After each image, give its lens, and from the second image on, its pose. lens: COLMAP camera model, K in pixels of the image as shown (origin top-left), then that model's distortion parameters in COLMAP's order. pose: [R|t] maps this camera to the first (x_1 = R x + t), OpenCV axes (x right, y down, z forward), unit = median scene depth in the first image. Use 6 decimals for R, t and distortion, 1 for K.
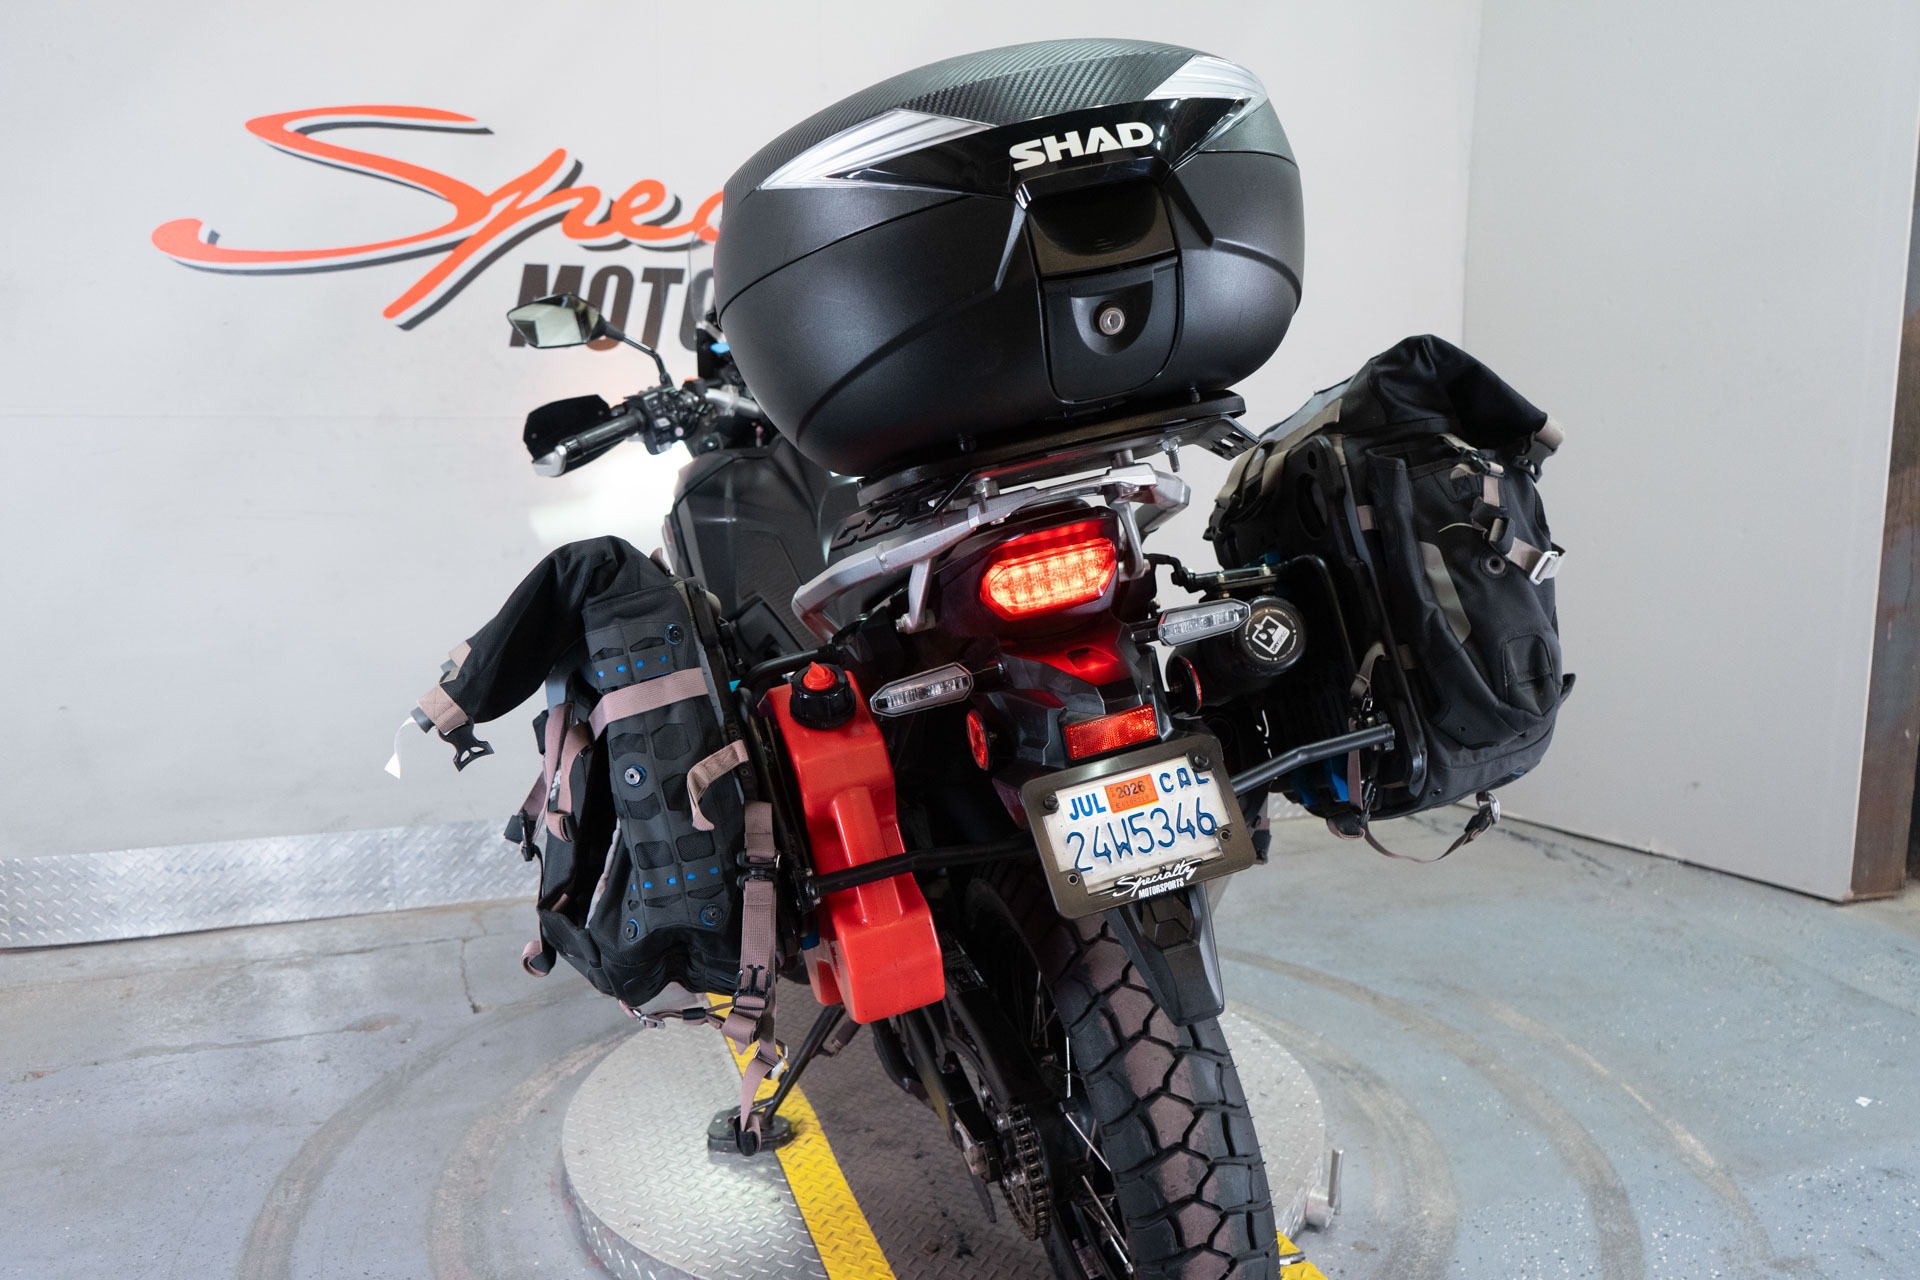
lens RADIAL K [[1535.3, 0, 960.0], [0, 1535.3, 640.0], [0, 0, 1]] dist [-0.007332, 0.008548]
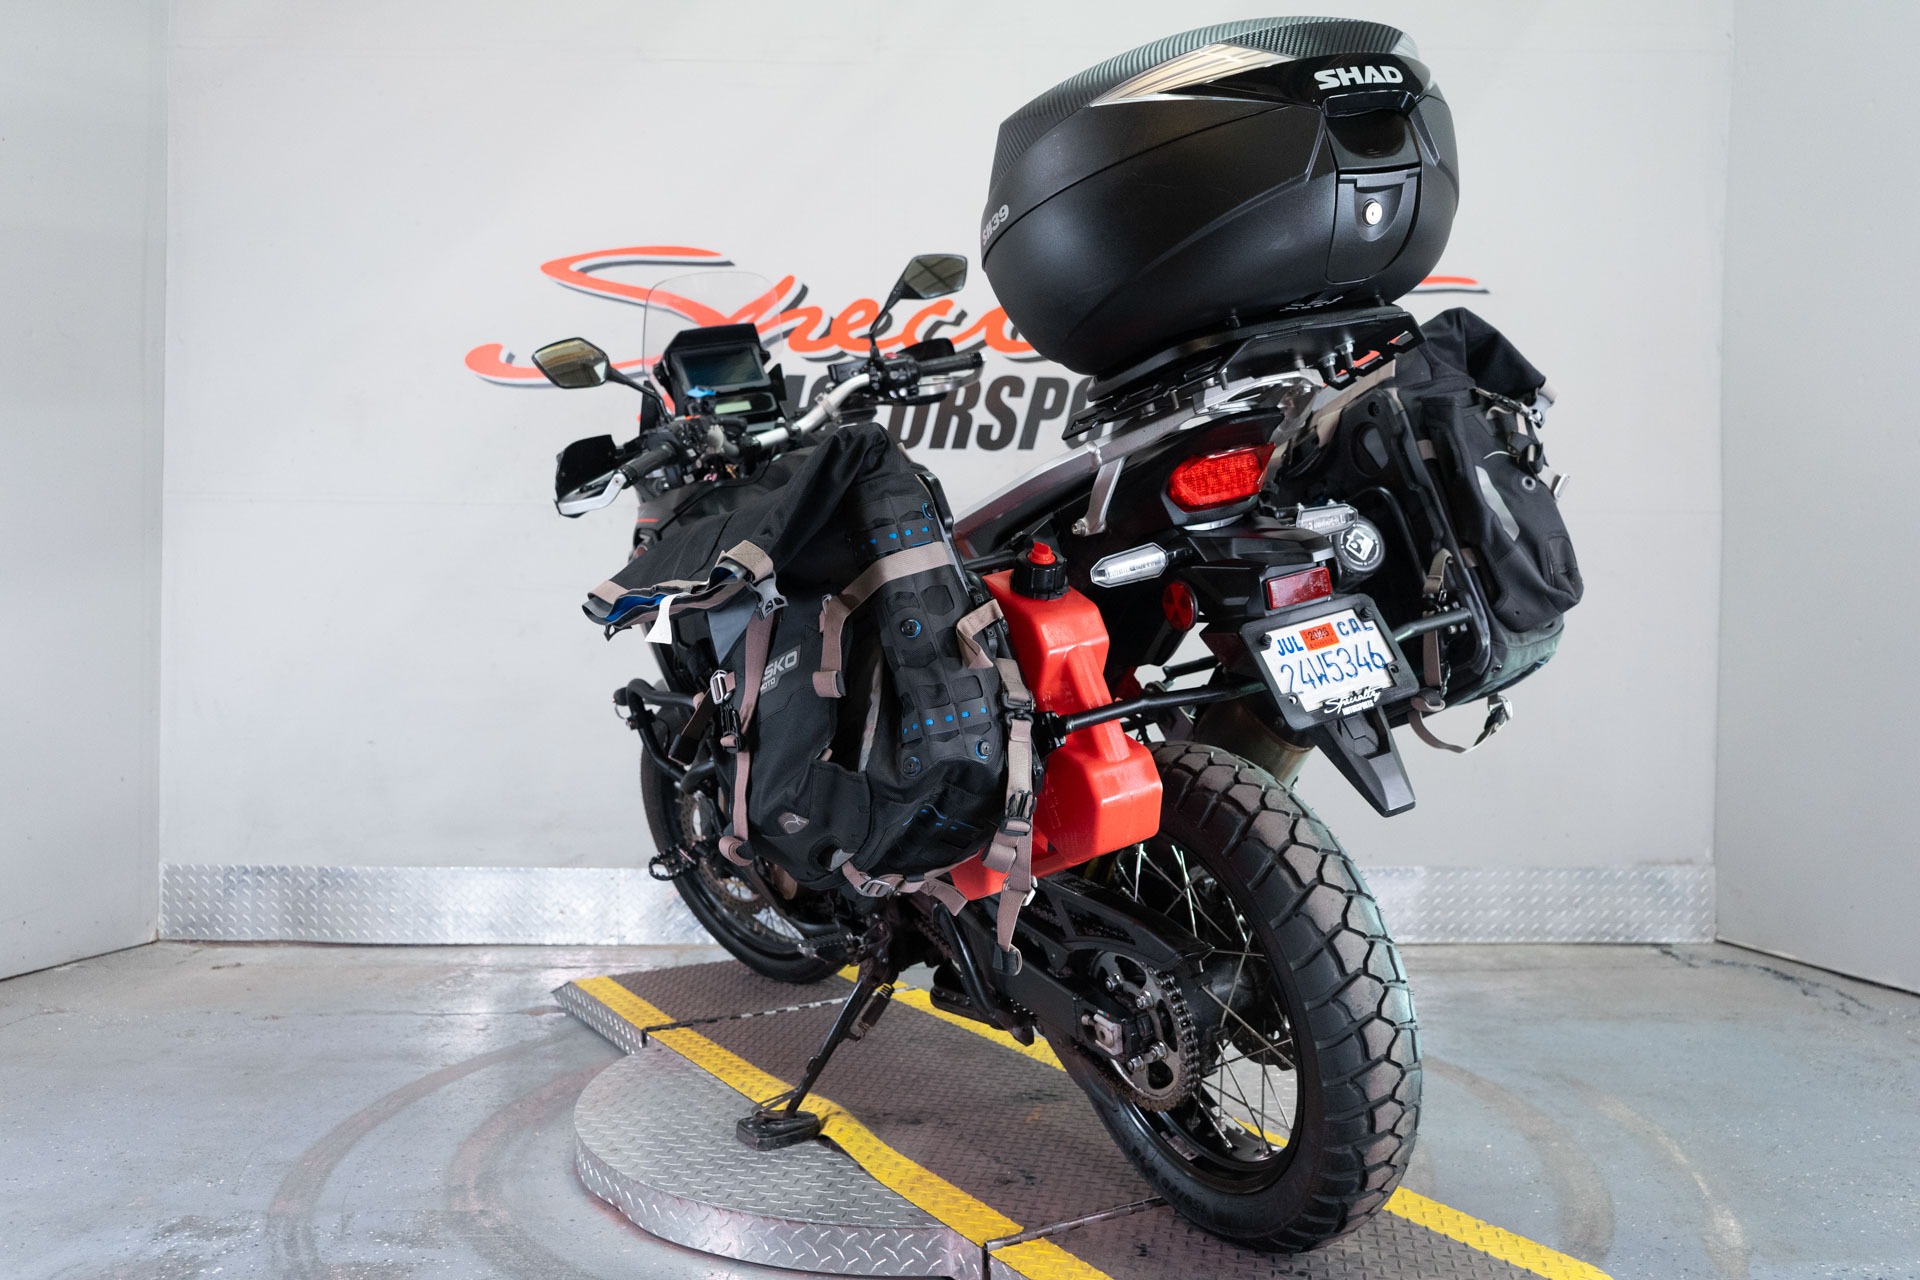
lens RADIAL K [[1576.2, 0, 960.0], [0, 1576.2, 640.0], [0, 0, 1]] dist [-0.002621, -0.000215]
pose [[0.947796, 0.012218, -0.318642, 0.253115], [-0.055784, 0.990209, -0.127961, 0.099064], [0.313959, 0.139056, 0.939198, -0.031871]]
